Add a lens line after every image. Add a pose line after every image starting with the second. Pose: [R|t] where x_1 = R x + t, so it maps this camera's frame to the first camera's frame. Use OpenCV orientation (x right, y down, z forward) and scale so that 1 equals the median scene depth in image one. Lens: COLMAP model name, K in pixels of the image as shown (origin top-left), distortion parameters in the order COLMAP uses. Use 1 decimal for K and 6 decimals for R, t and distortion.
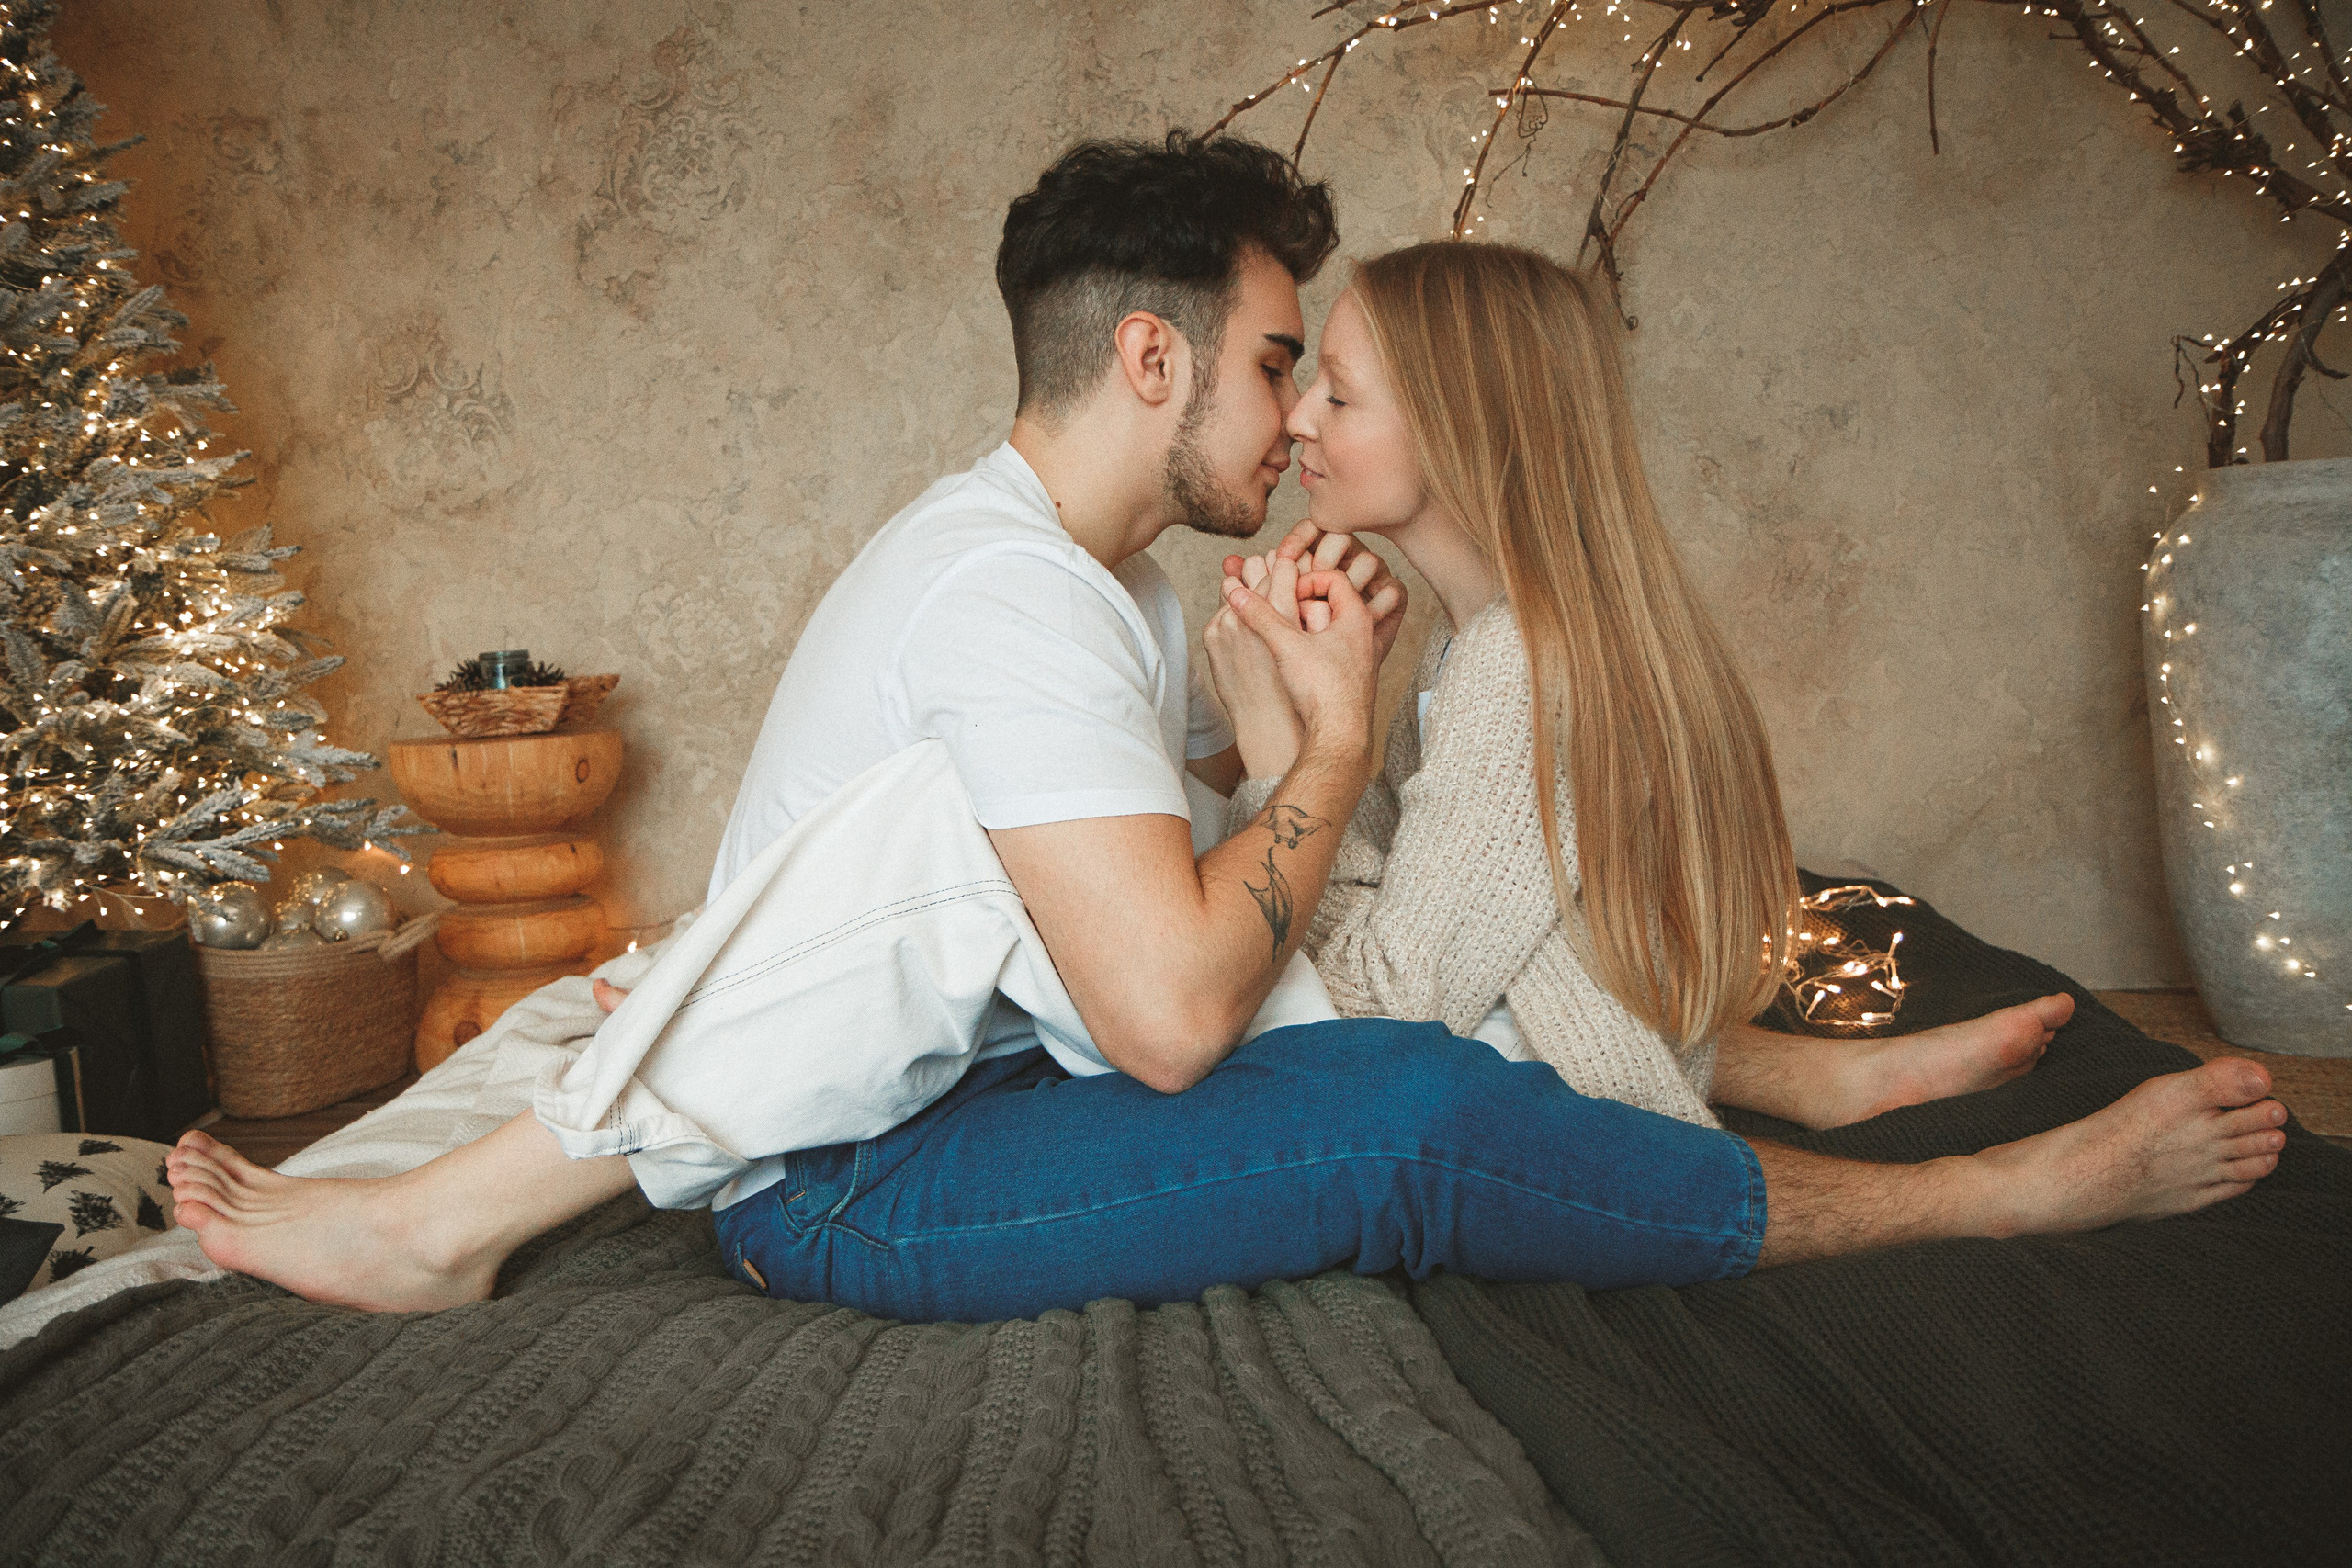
lens RADIAL K [[2151.1, 0, 1108.8], [0, 2151.1, 815.8], [0, 0, 1]] dist [-0.082917, 0.146146]
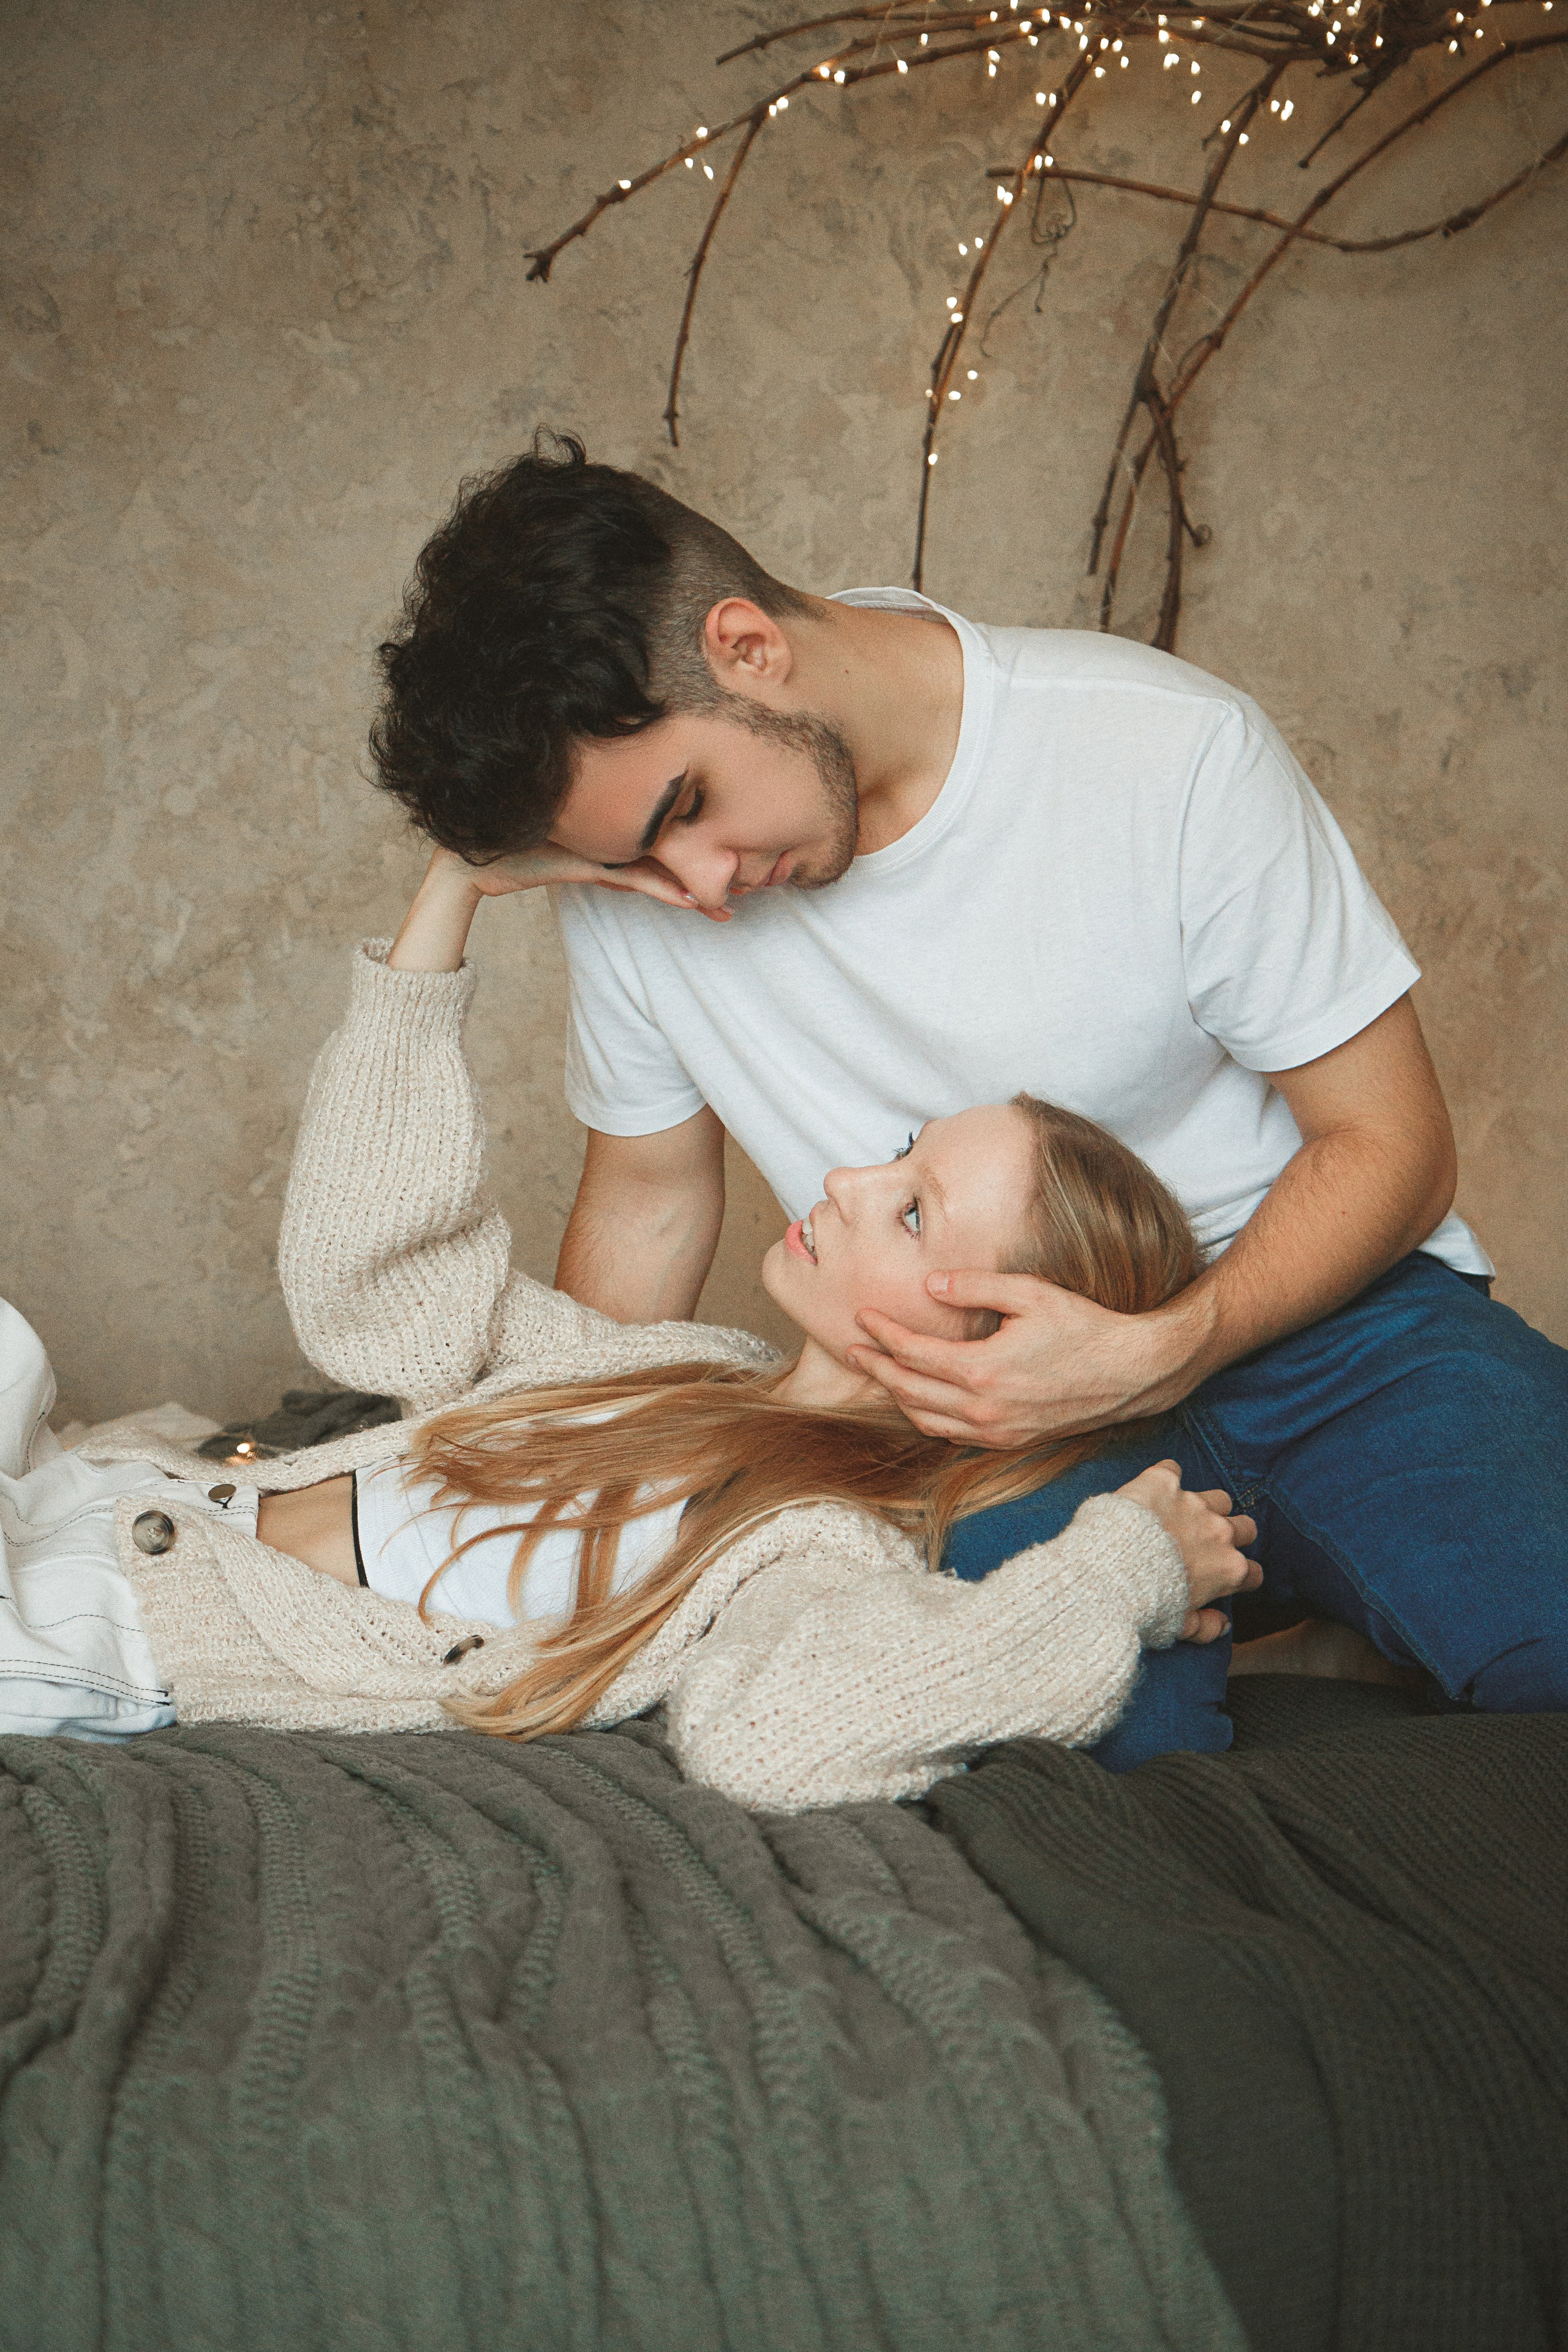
lens RADIAL K [[4223.8, 0, 770.2], [0, 4223.8, 1200.4], [0, 0, 1]] dist [0.316324, 0.000000]
pose [[0.993360, 0.000925, 0.115045, -0.036315], [0.003077, 0.999396, -0.034603, 0.017313], [-0.115008, 0.034727, 0.992757, -0.273516]]
